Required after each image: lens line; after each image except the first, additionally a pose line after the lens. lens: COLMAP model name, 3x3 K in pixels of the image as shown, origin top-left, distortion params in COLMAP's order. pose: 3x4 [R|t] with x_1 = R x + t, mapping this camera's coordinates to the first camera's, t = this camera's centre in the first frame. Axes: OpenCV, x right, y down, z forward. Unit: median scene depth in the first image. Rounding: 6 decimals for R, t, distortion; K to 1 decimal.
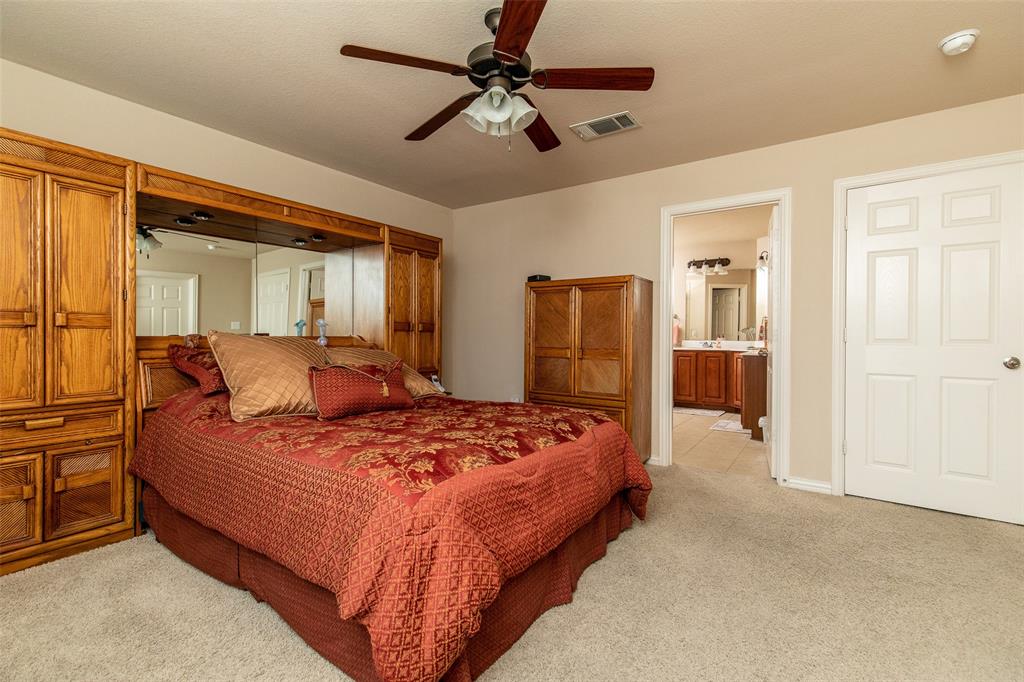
lens RADIAL K [[459.7, 0, 516.5], [0, 459.7, 339.6], [0, 0, 1]] dist [0.001794, 0.000062]
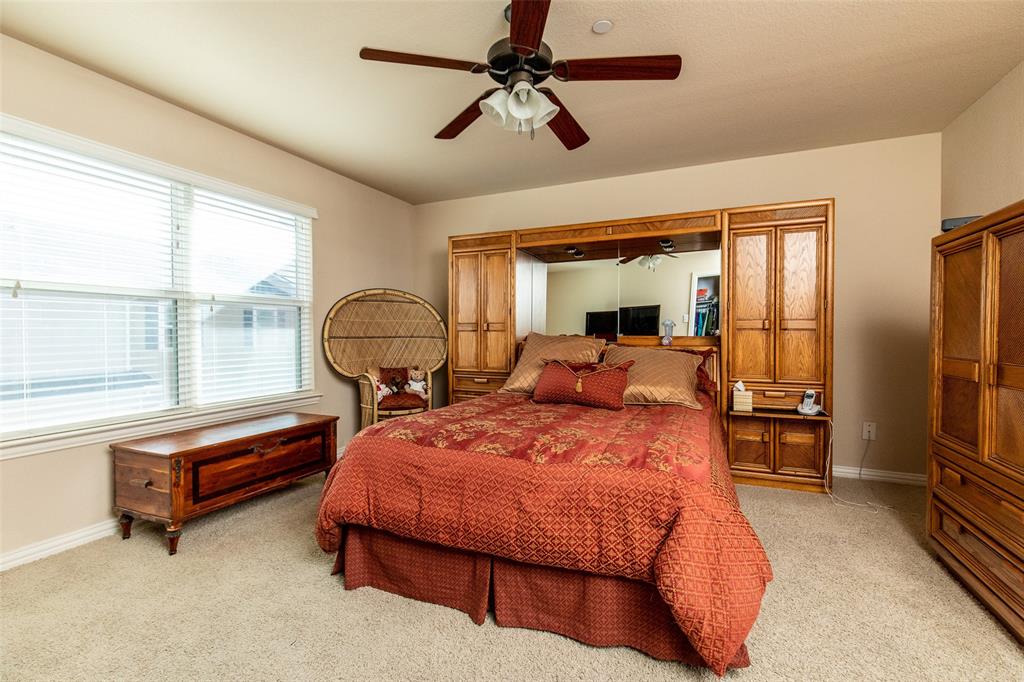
lens RADIAL K [[459.7, 0, 515.1], [0, 459.7, 337.5], [0, 0, 1]] dist [0.001794, 0.000062]
pose [[0.192844, 0.003100, -0.981224, 0.840350], [-0.011070, 0.999938, 0.000984, -0.002819], [0.981167, 0.010672, 0.192867, 0.730832]]
